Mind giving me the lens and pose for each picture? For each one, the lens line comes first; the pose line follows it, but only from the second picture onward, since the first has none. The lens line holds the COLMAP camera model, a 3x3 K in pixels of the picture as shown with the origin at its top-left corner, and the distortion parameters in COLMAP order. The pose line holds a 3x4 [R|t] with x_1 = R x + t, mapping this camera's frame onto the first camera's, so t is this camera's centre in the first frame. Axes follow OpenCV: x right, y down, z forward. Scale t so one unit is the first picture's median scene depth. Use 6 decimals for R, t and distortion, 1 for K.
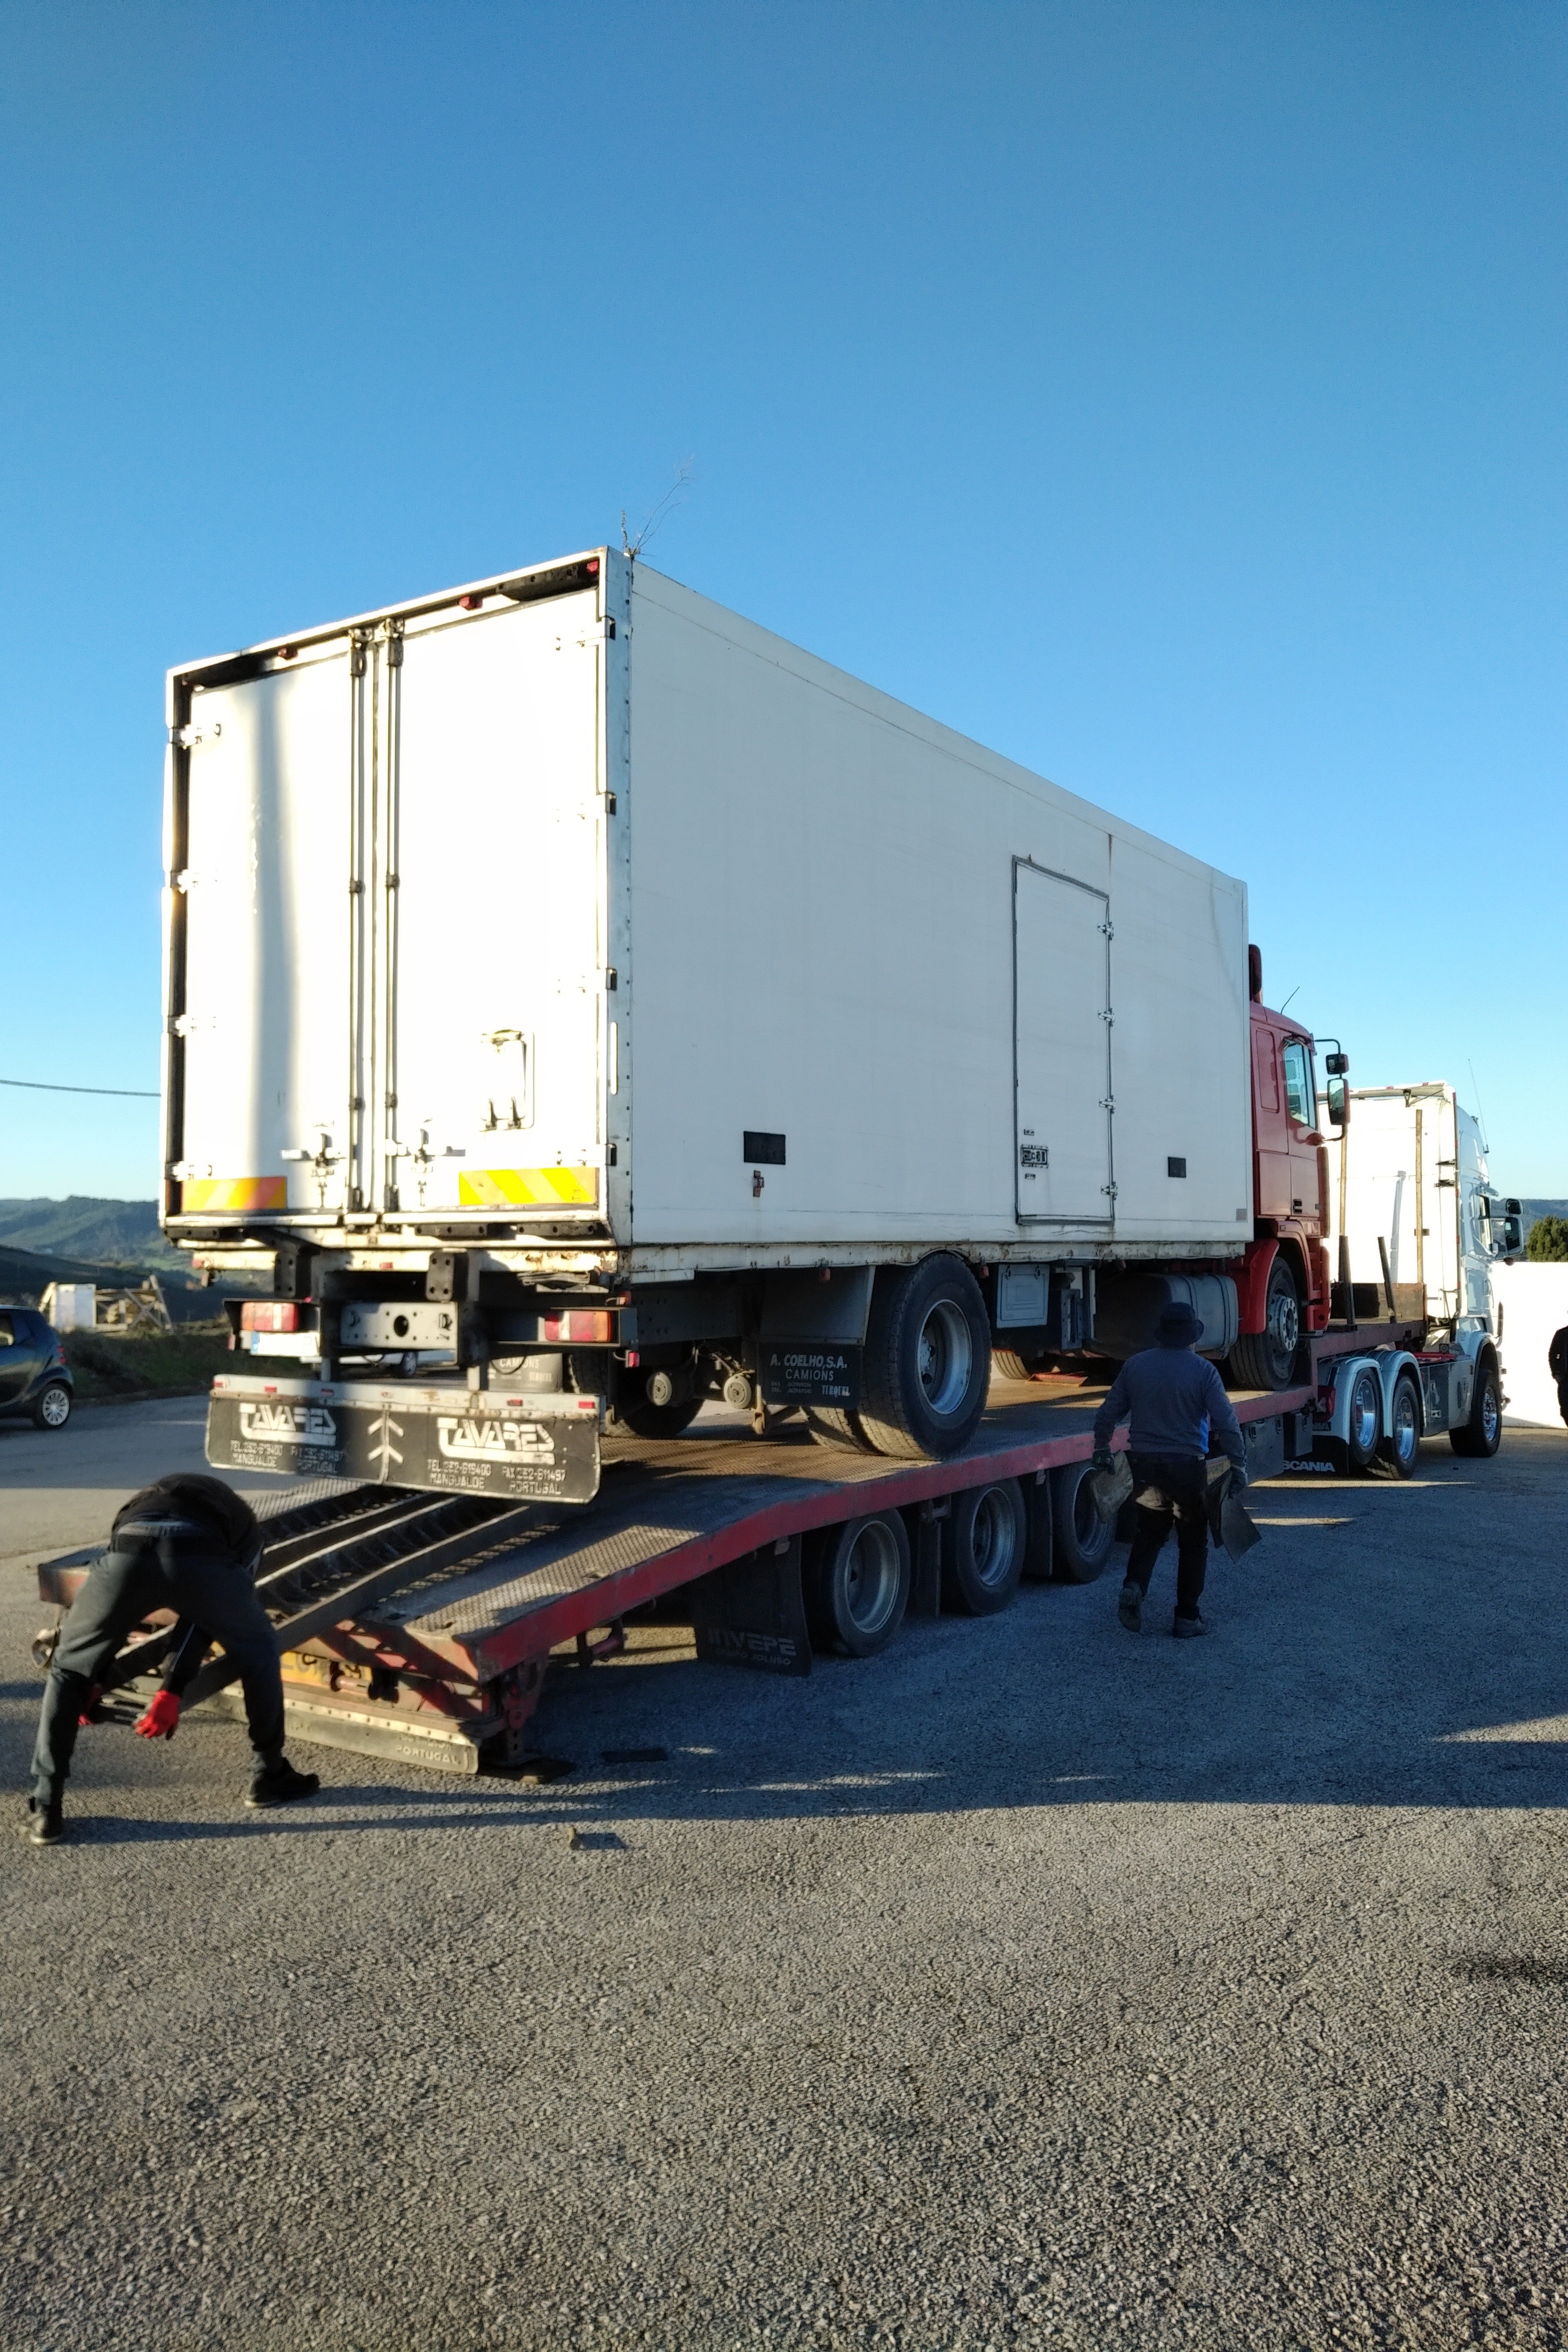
lens RADIAL K [[1868.2, 0, 784.0], [0, 1868.2, 1176.0], [0, 0, 1]] dist [-0.000560, -0.002190]
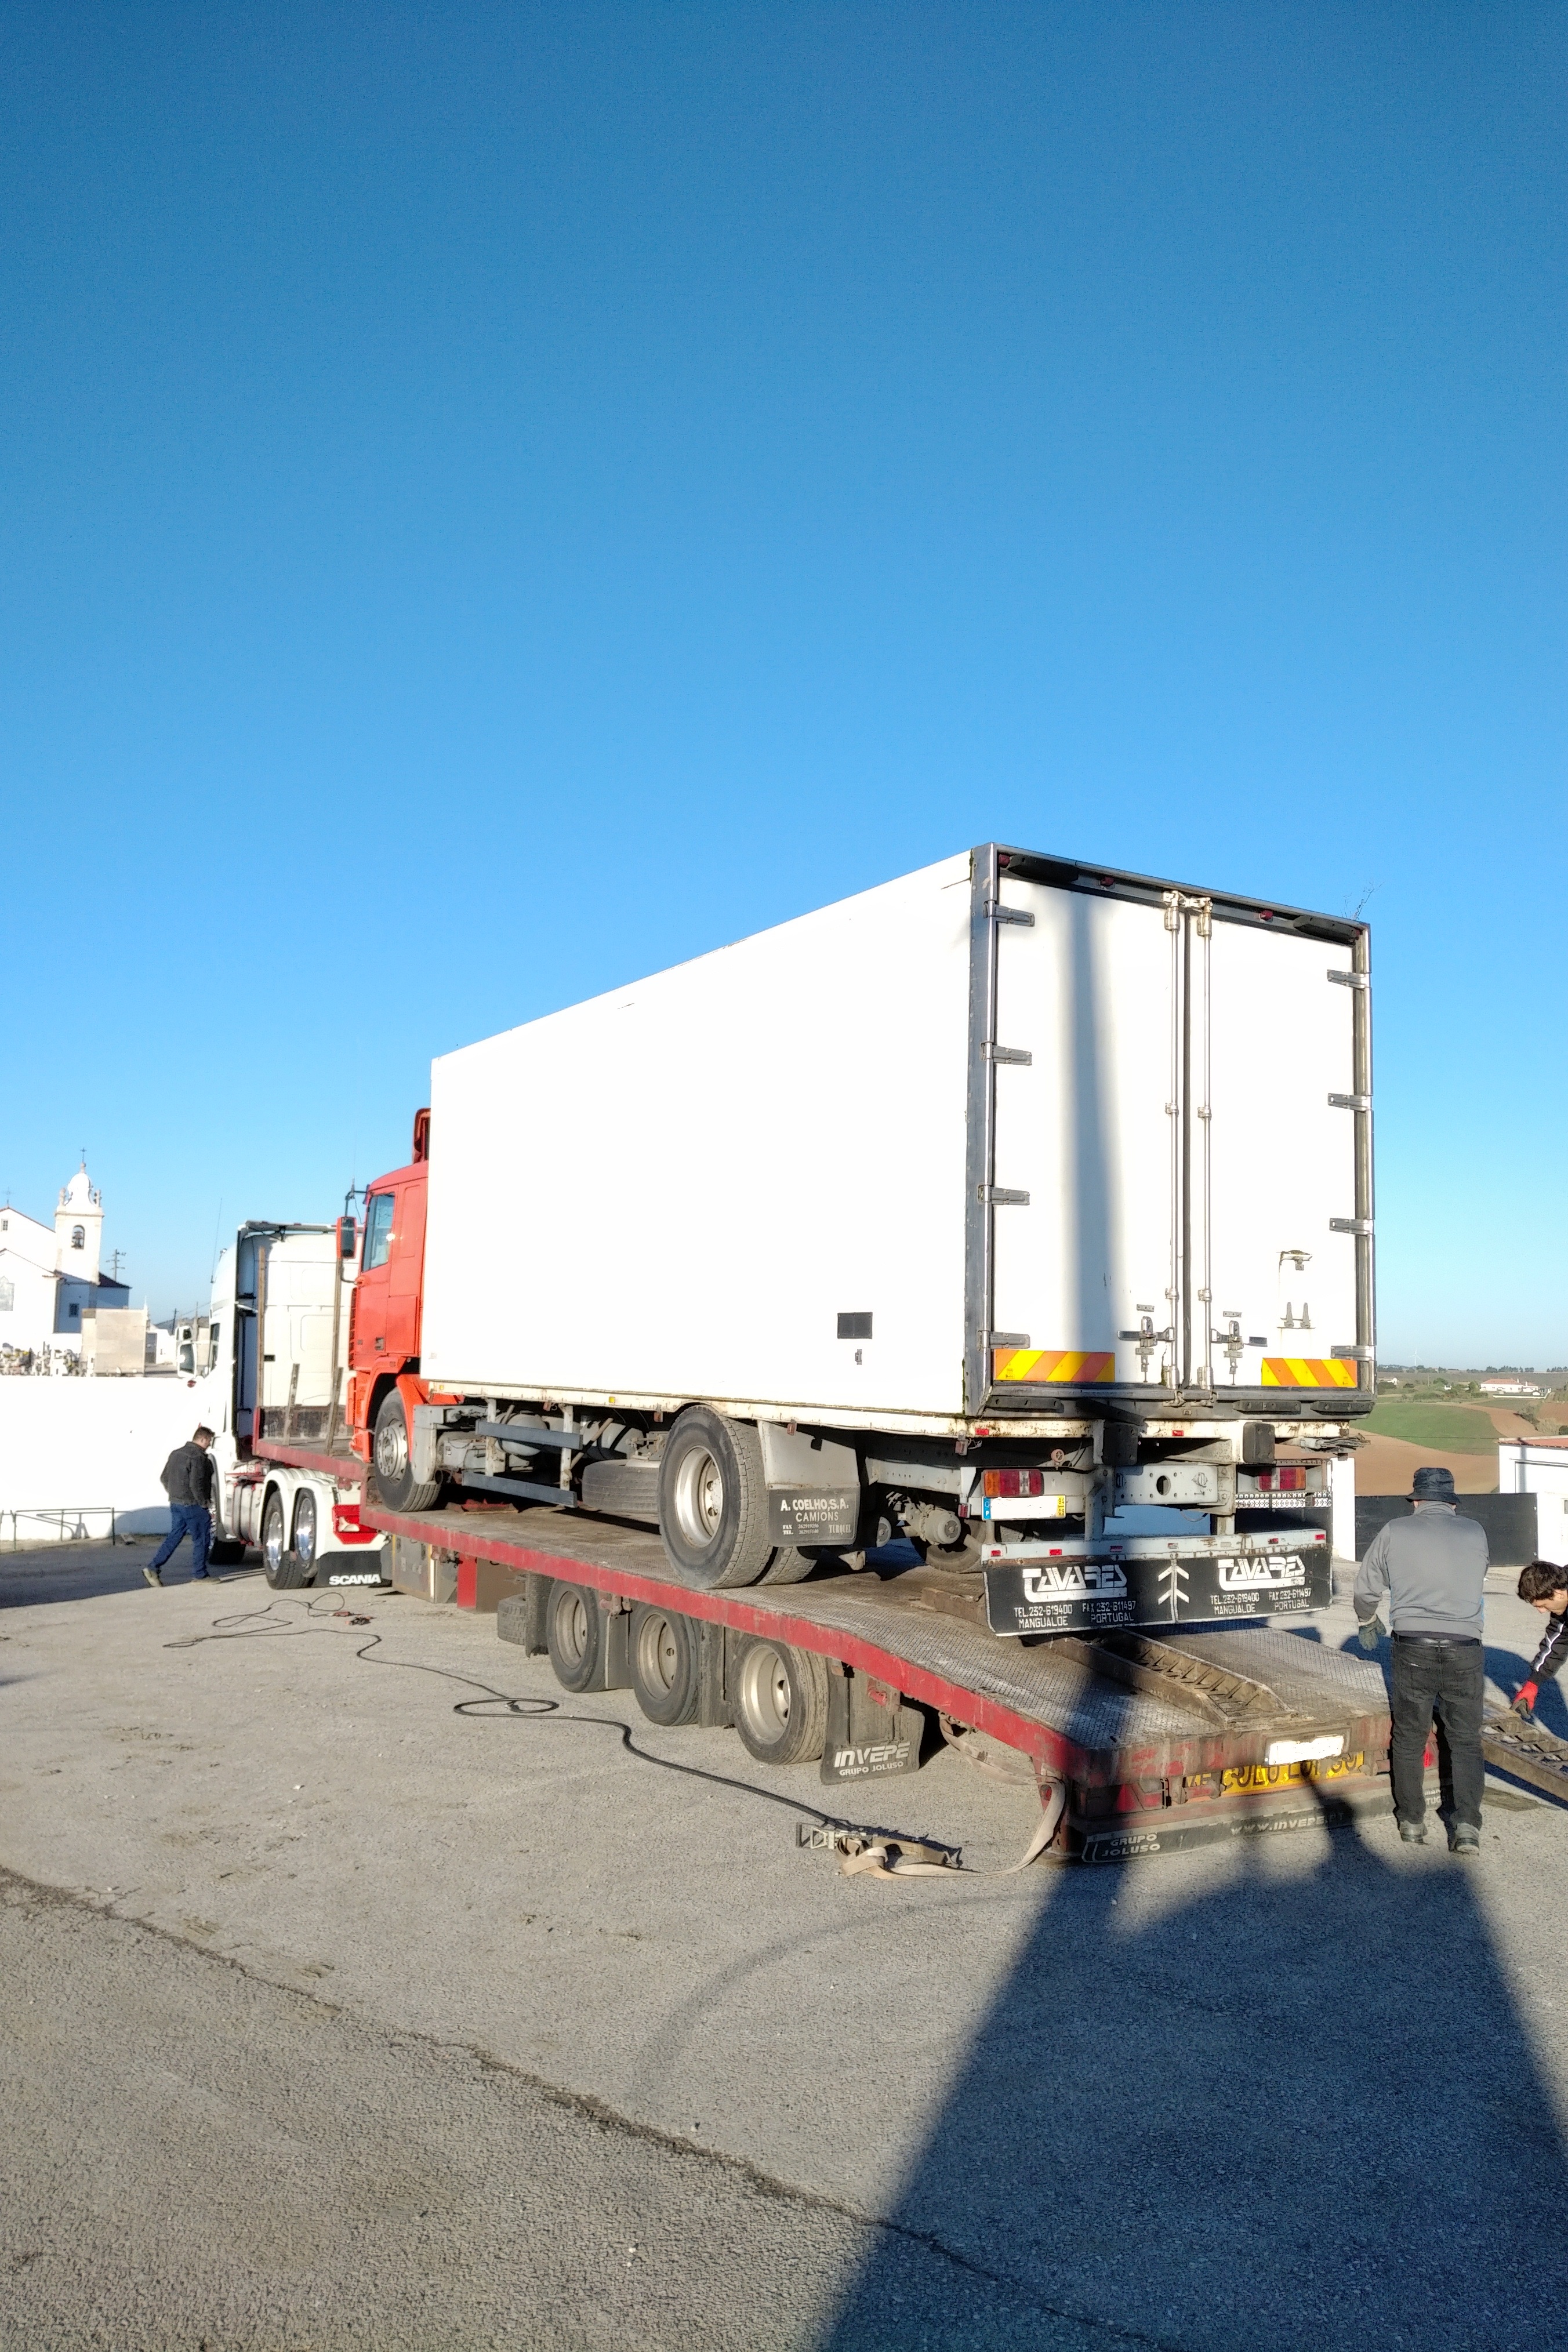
lens RADIAL K [[1724.0, 0, 784.0], [0, 1724.0, 1176.0], [0, 0, 1]] dist [-0.002839, -0.000690]
pose [[0.382448, 0.121831, 0.915910, -1.318753], [-0.057555, 0.992485, -0.107984, 0.018500], [-0.922183, -0.011417, 0.386586, 0.809479]]
